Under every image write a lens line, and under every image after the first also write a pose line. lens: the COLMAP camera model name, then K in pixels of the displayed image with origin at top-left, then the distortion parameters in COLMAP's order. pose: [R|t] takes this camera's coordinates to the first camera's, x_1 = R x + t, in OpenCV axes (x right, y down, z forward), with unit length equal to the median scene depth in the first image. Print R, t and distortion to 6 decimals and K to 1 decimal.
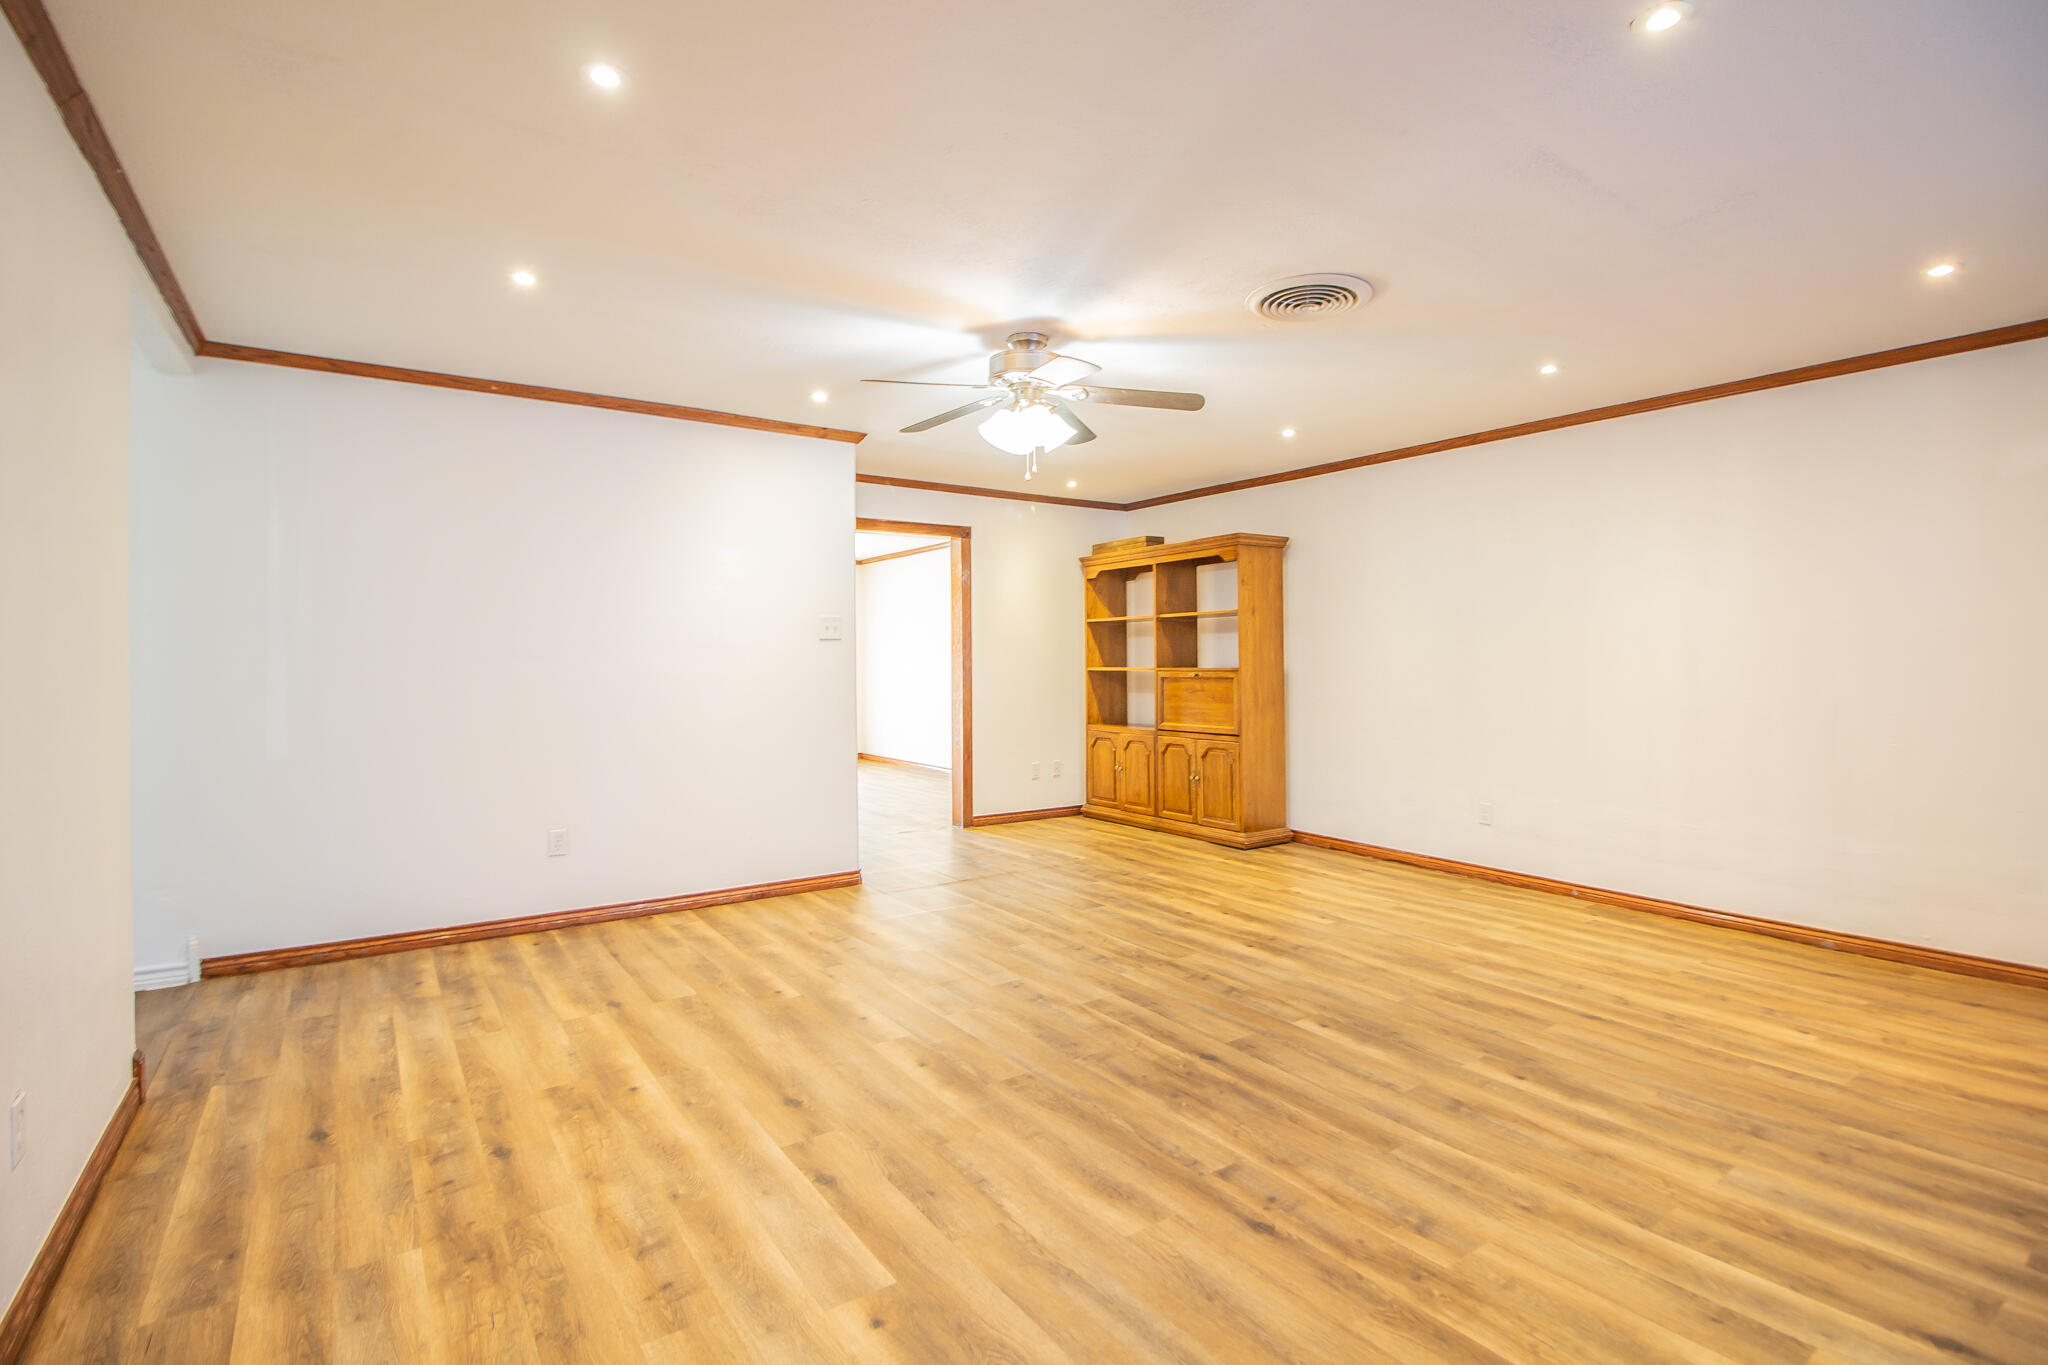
lens RADIAL K [[1001.0, 0, 1025.7], [0, 1001.0, 671.0], [0, 0, 1]] dist [-0.005738, -0.007465]
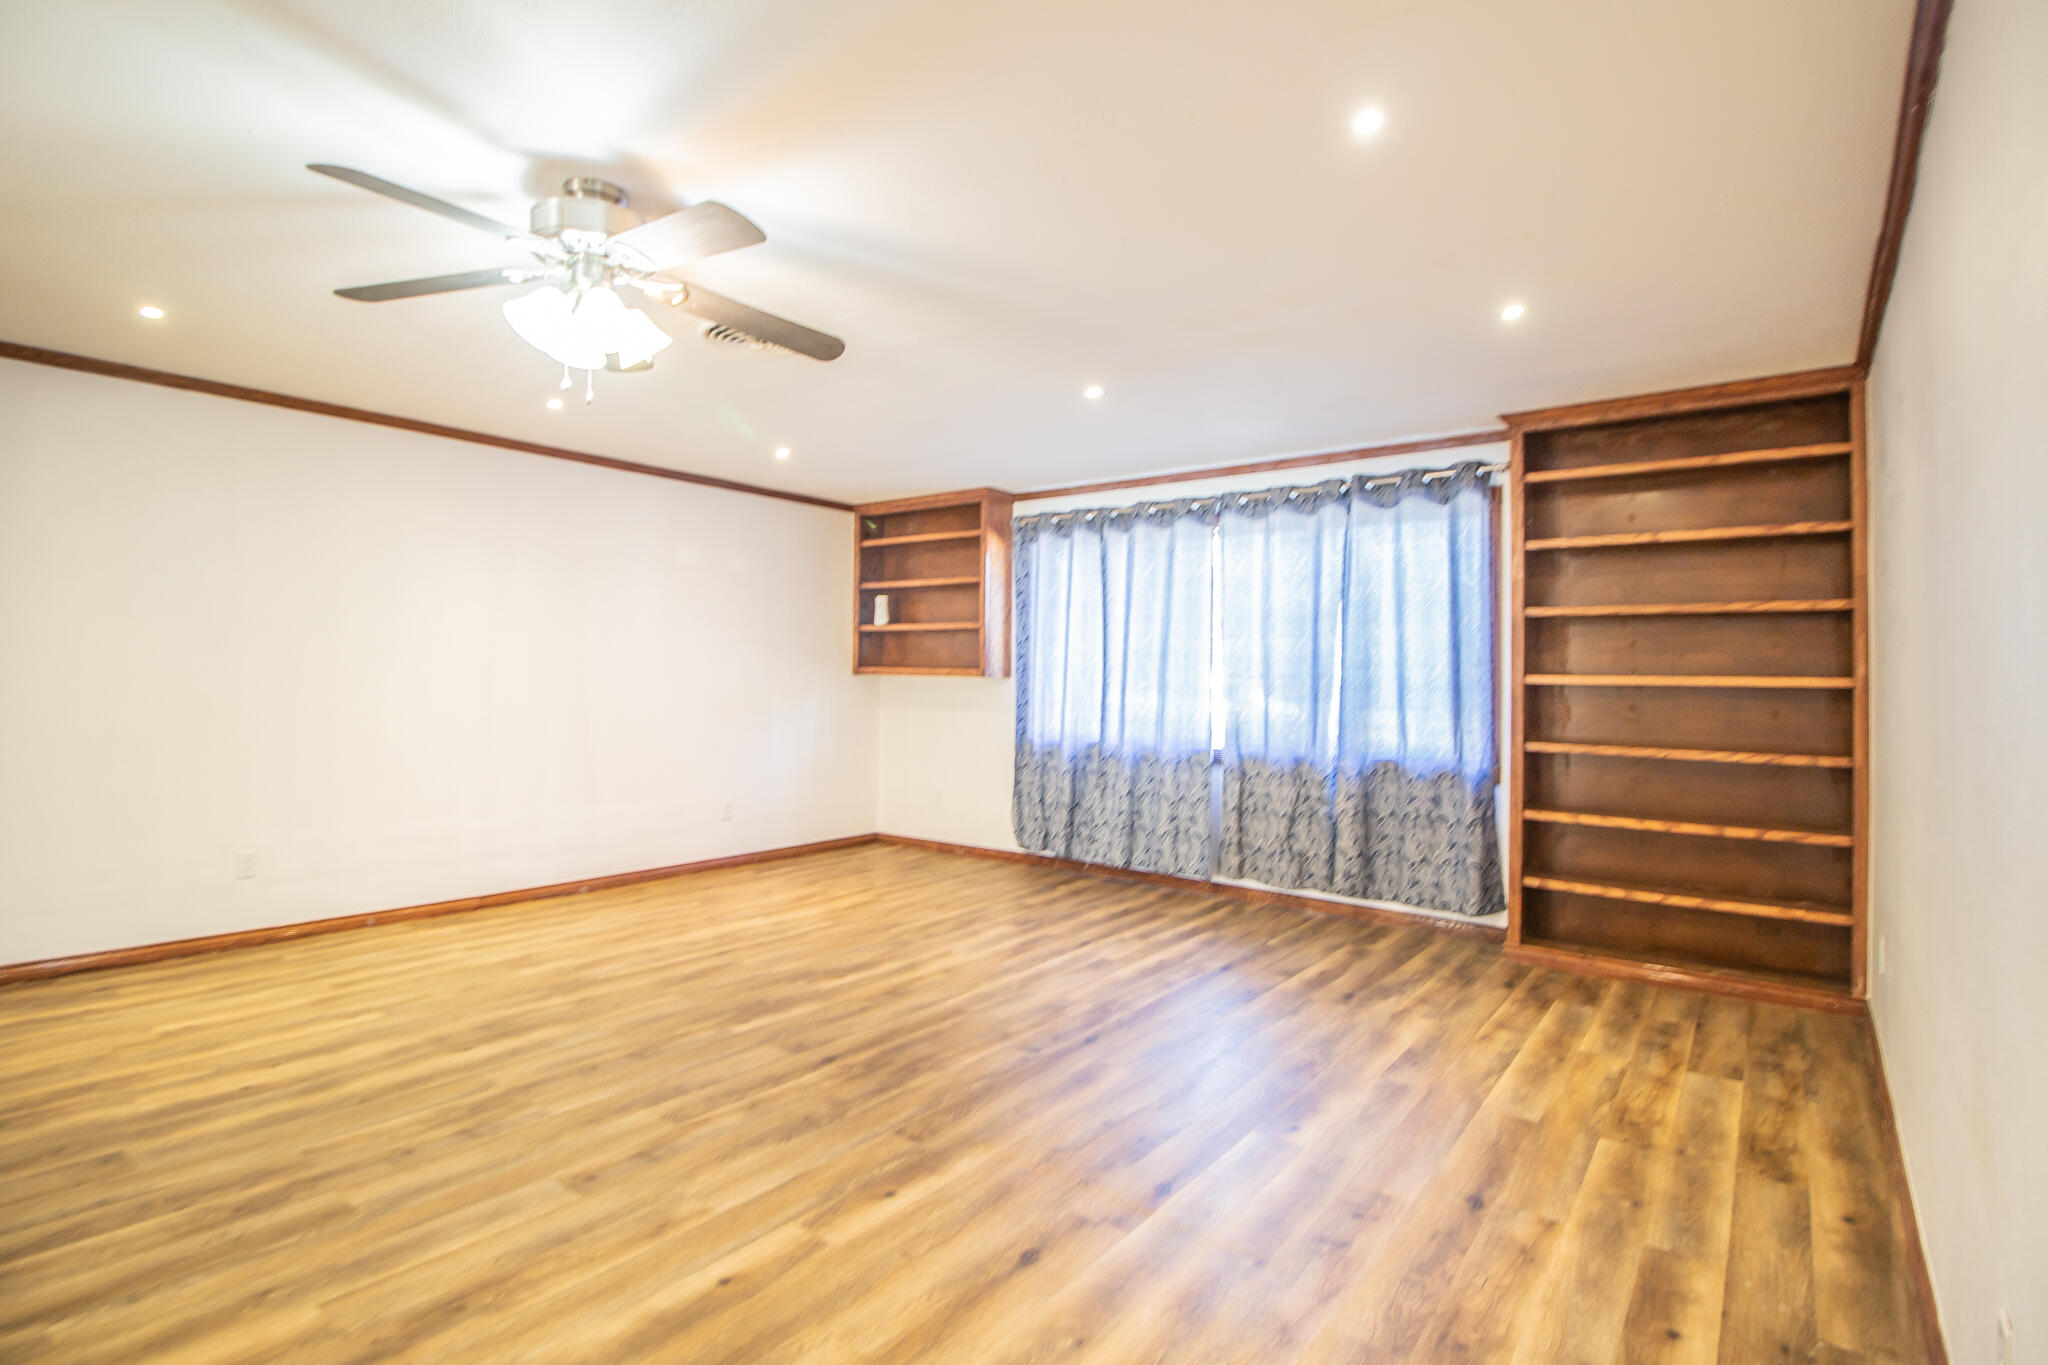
lens RADIAL K [[1001.0, 0, 1023.7], [0, 1001.0, 677.4], [0, 0, 1]] dist [-0.005738, -0.007465]
pose [[-0.322033, -0.001650, 0.946727, -0.946196], [0.001655, 0.999996, 0.002305, -0.022293], [-0.946727, 0.002309, -0.322029, 1.223959]]
